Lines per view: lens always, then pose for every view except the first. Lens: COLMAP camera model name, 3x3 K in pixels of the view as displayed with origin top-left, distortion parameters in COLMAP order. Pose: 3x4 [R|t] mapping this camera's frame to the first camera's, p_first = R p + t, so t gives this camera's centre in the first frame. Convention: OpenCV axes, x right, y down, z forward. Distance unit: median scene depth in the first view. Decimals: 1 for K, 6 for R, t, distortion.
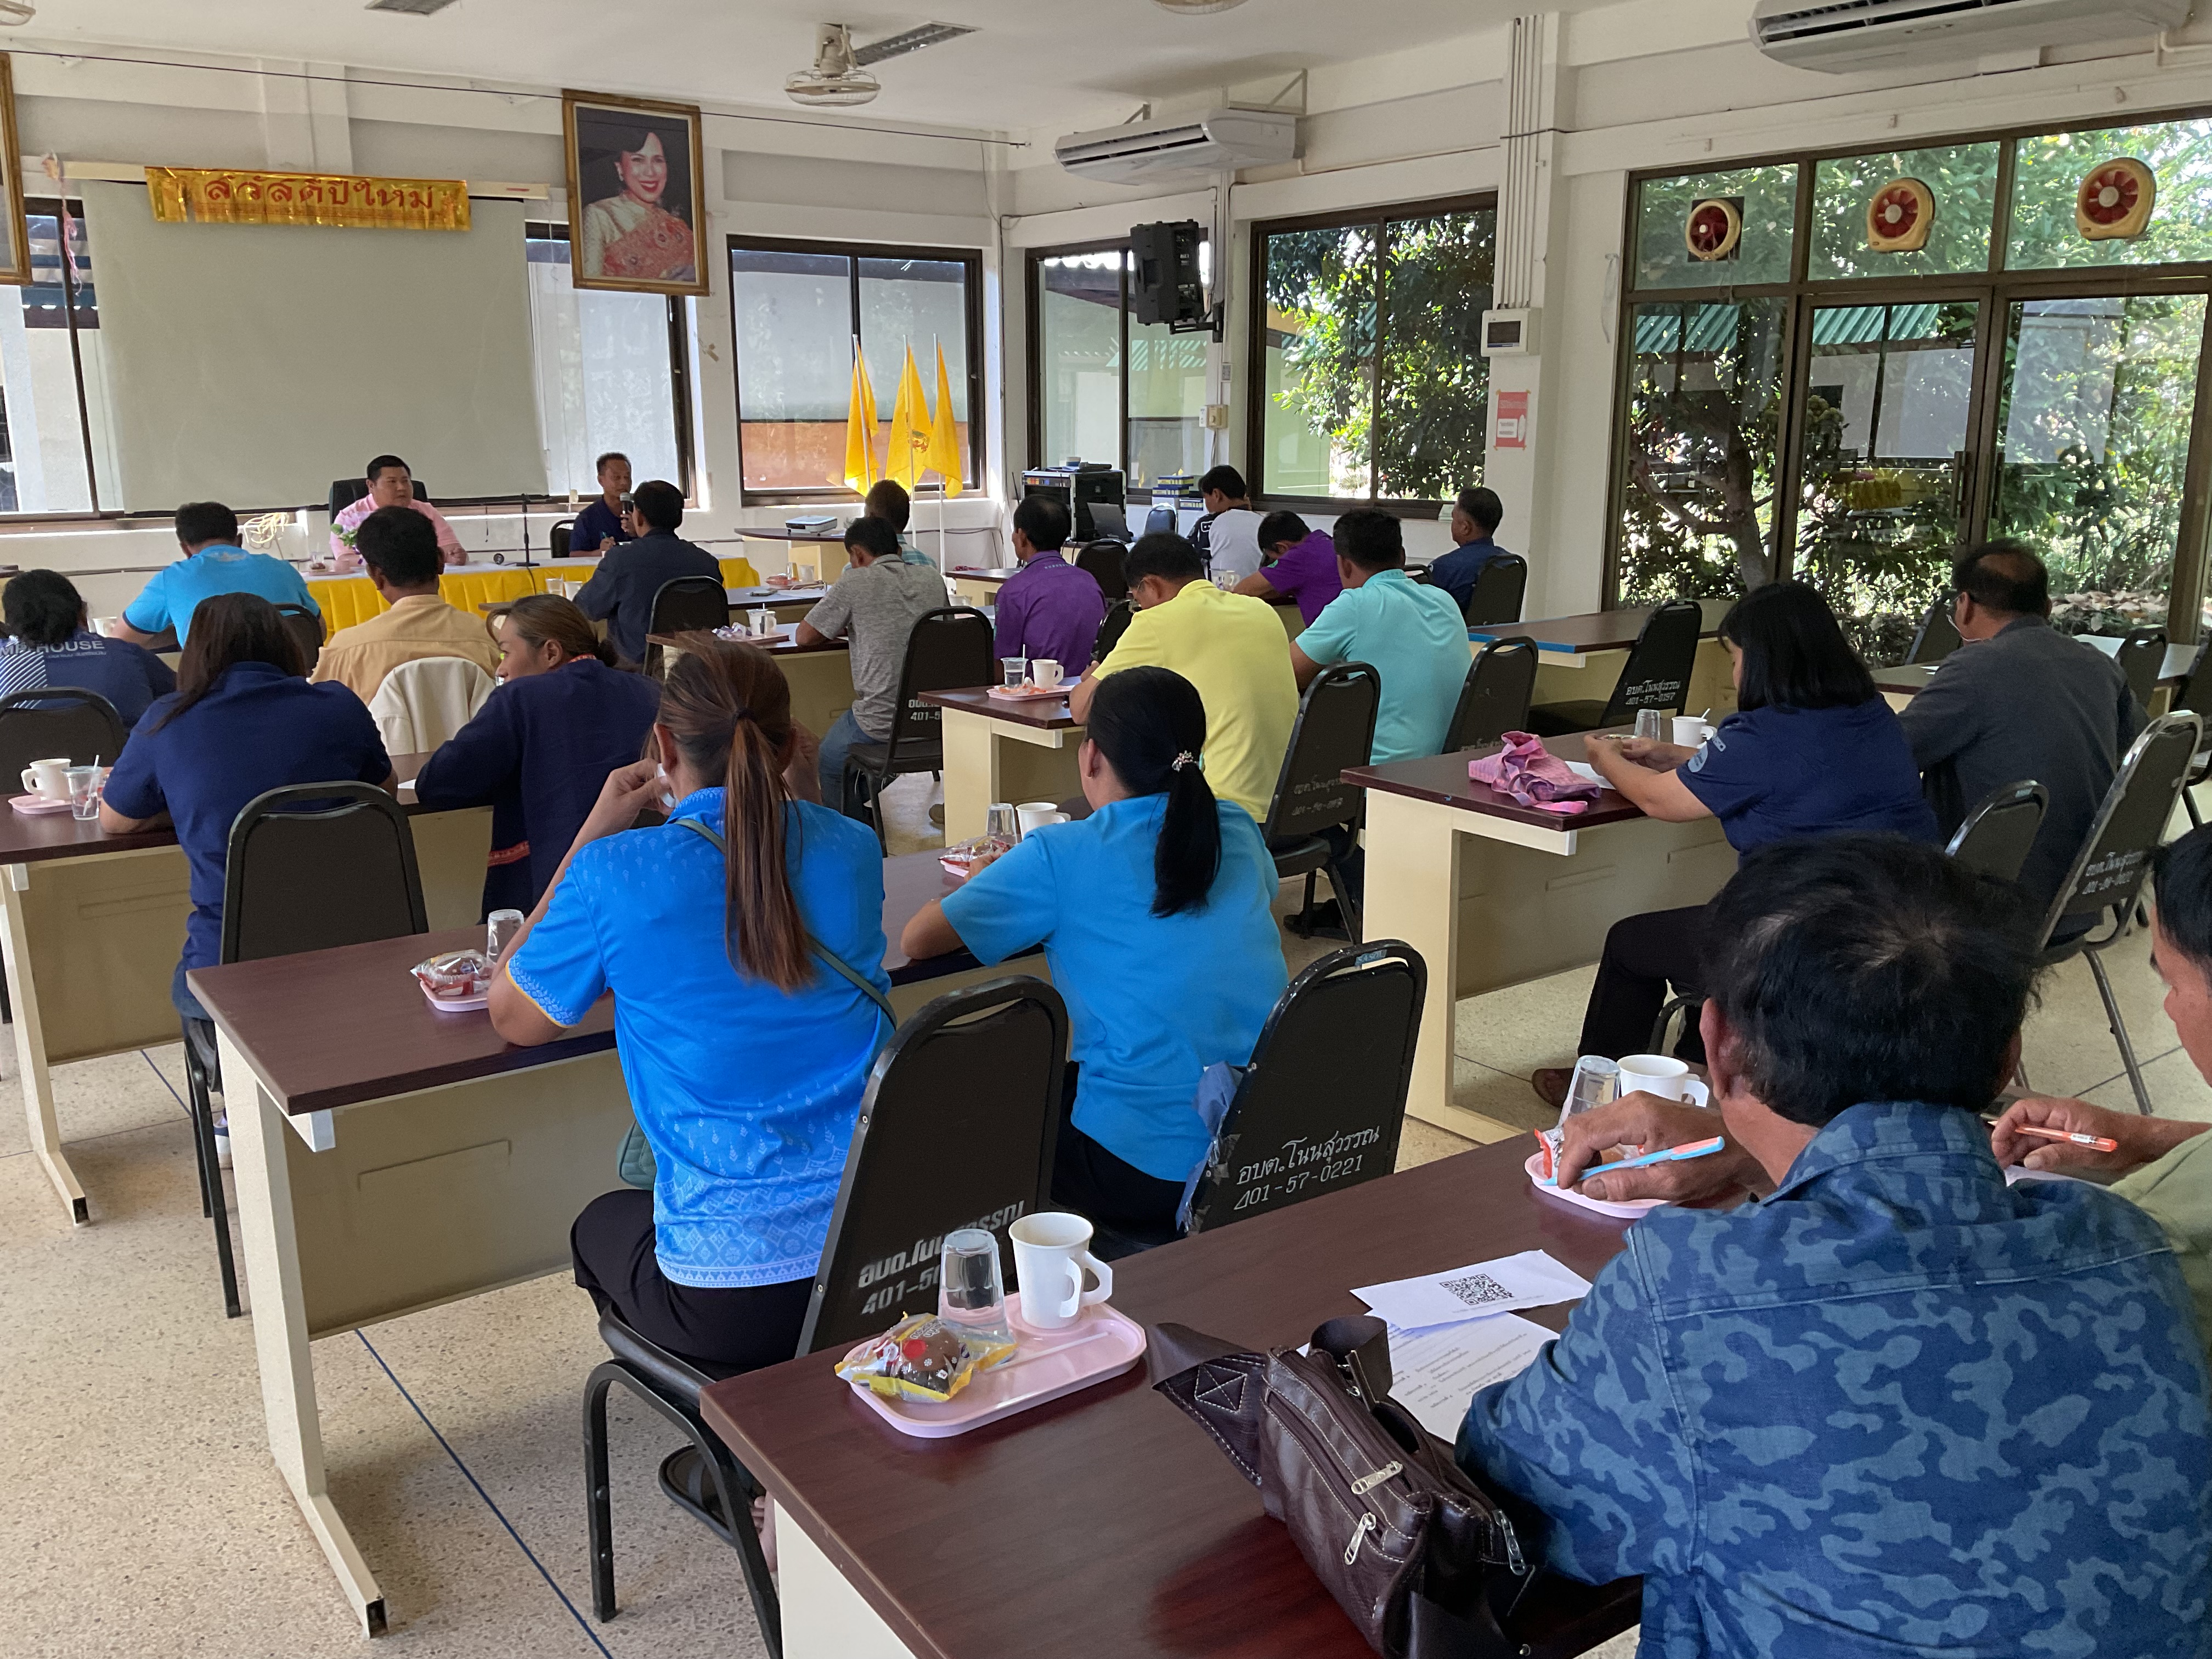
lens RADIAL K [[1879.3, 0, 1106.9], [0, 1879.3, 860.7], [0, 0, 1]] dist [0.042272, -0.086420]
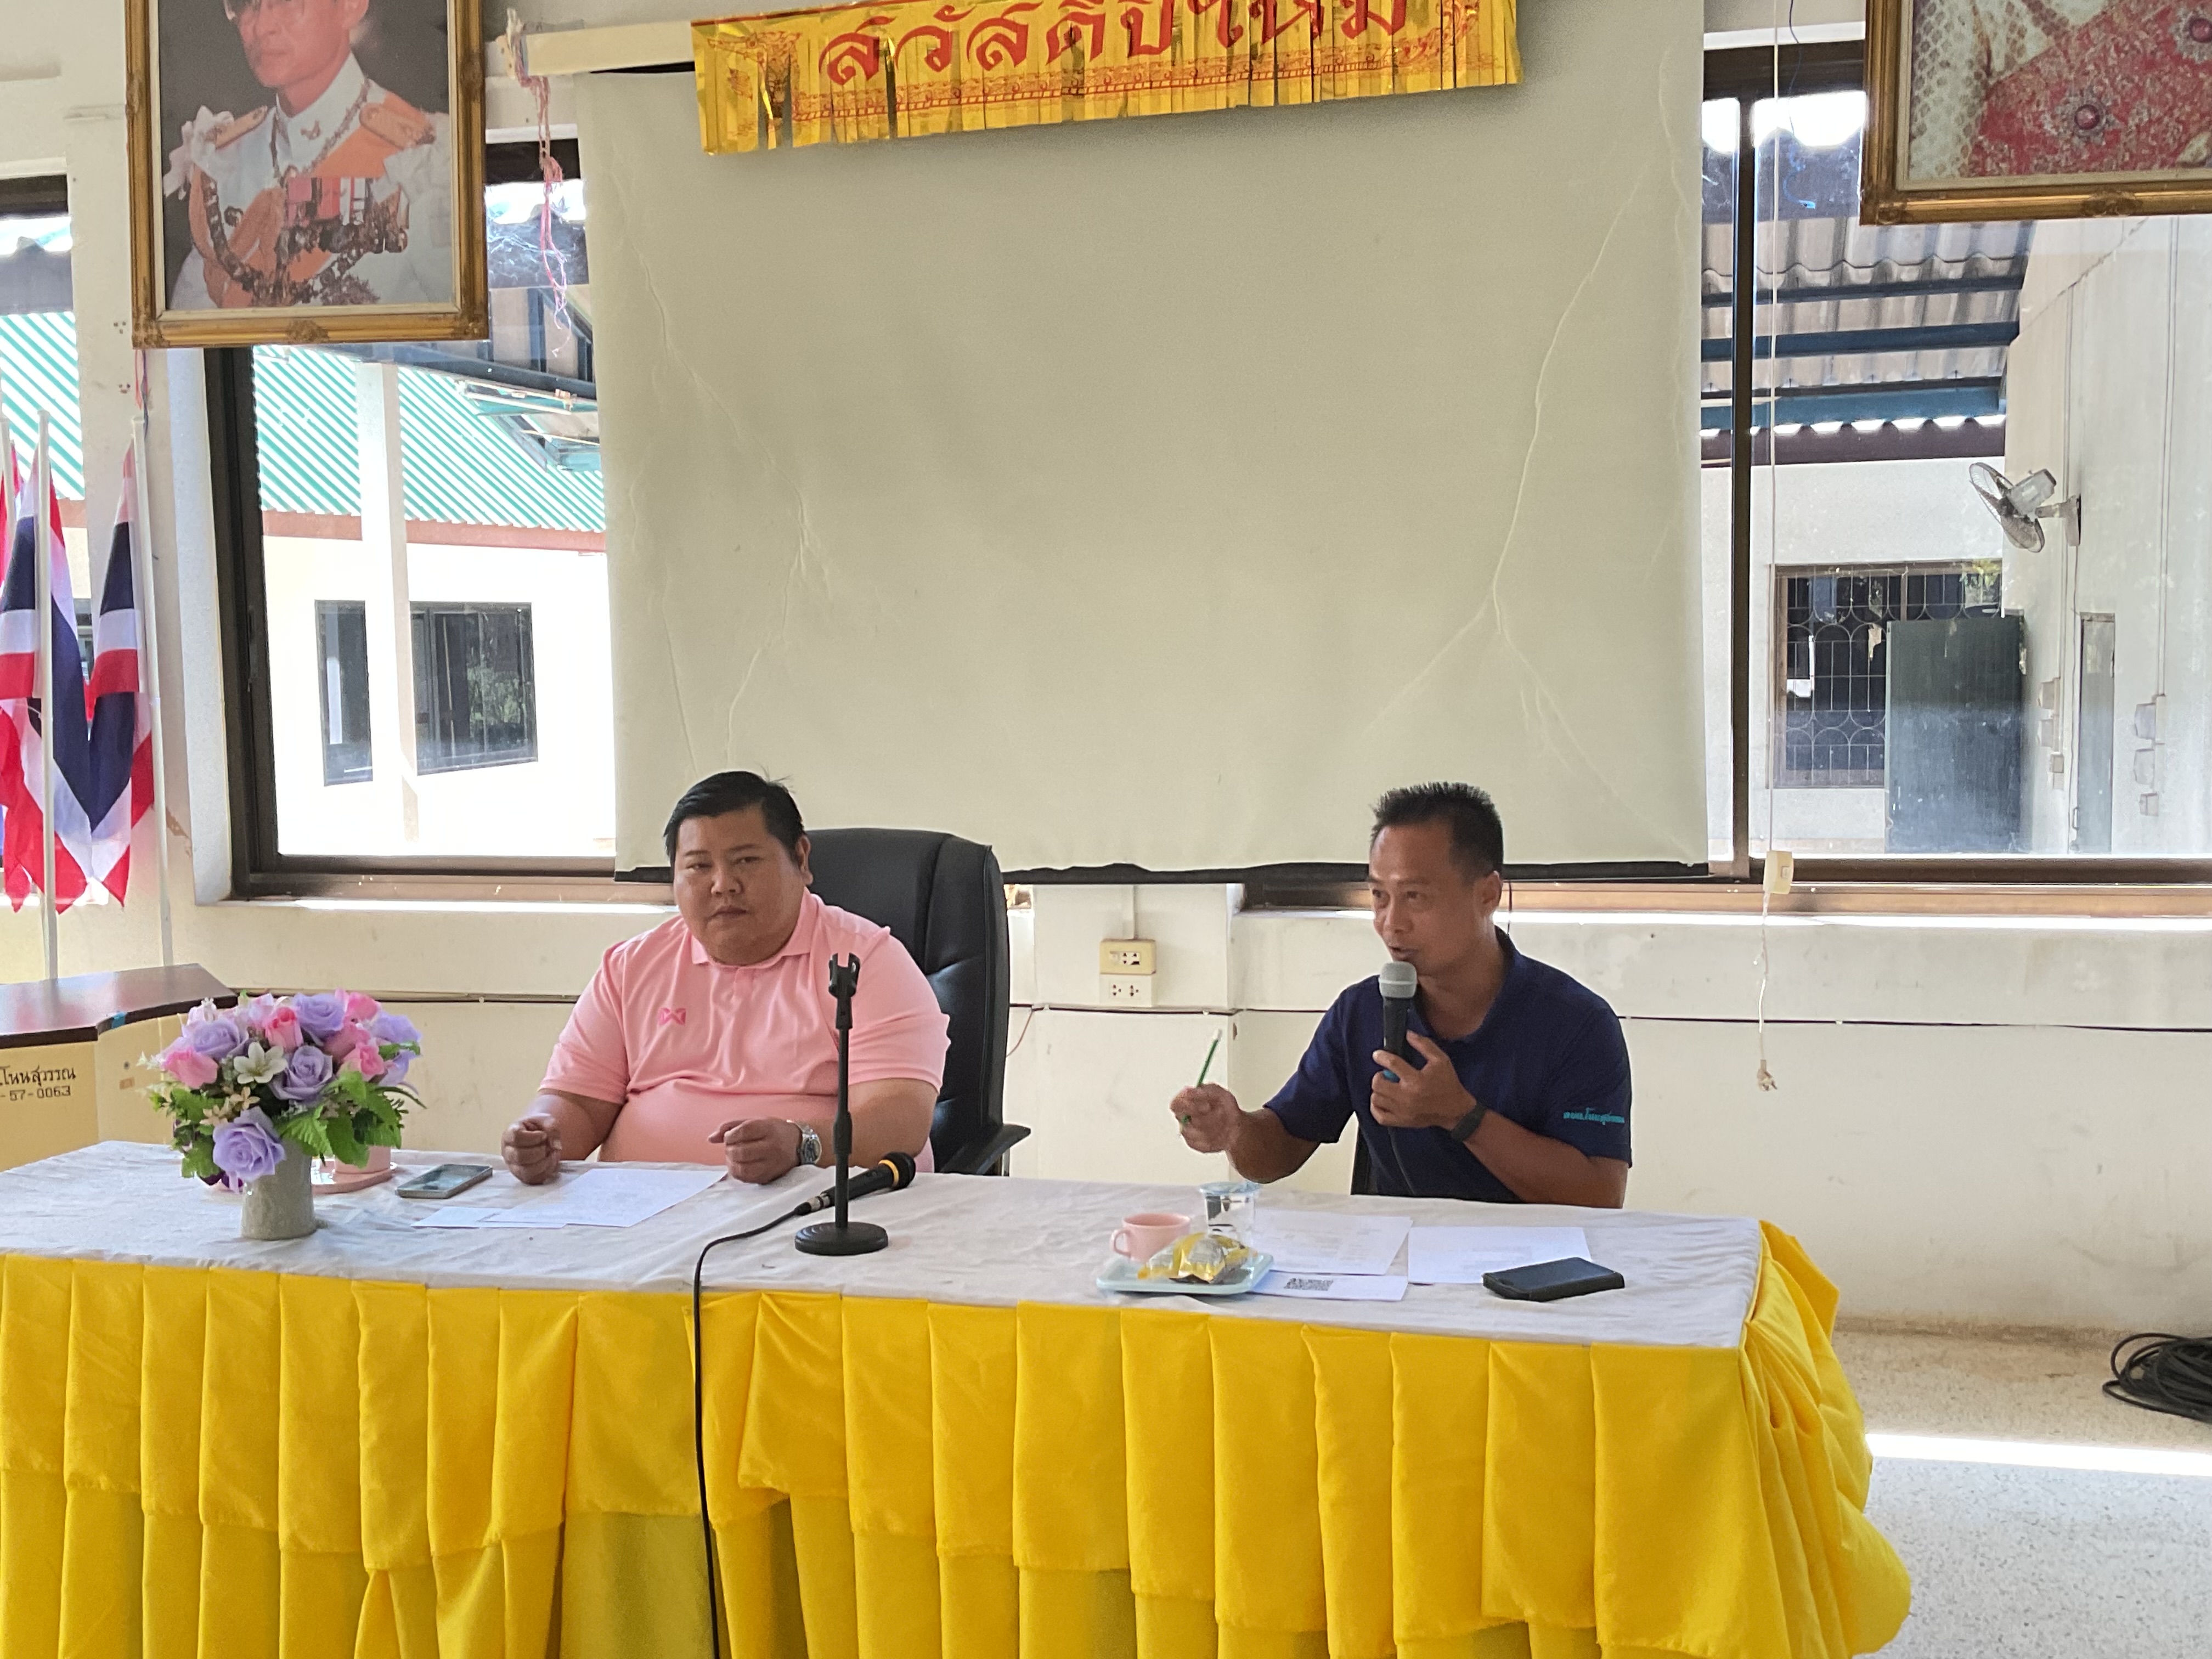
lens RADIAL K [[2470.7, 0, 1106.0], [0, 2470.7, 829.5], [0, 0, 1]] dist [0.139477, -0.281985]
pose [[0.633800, 0.055831, -0.771480, -0.036224], [-0.162512, 0.984741, -0.062245, -0.162050], [0.756233, 0.164825, 0.633202, 0.673902]]
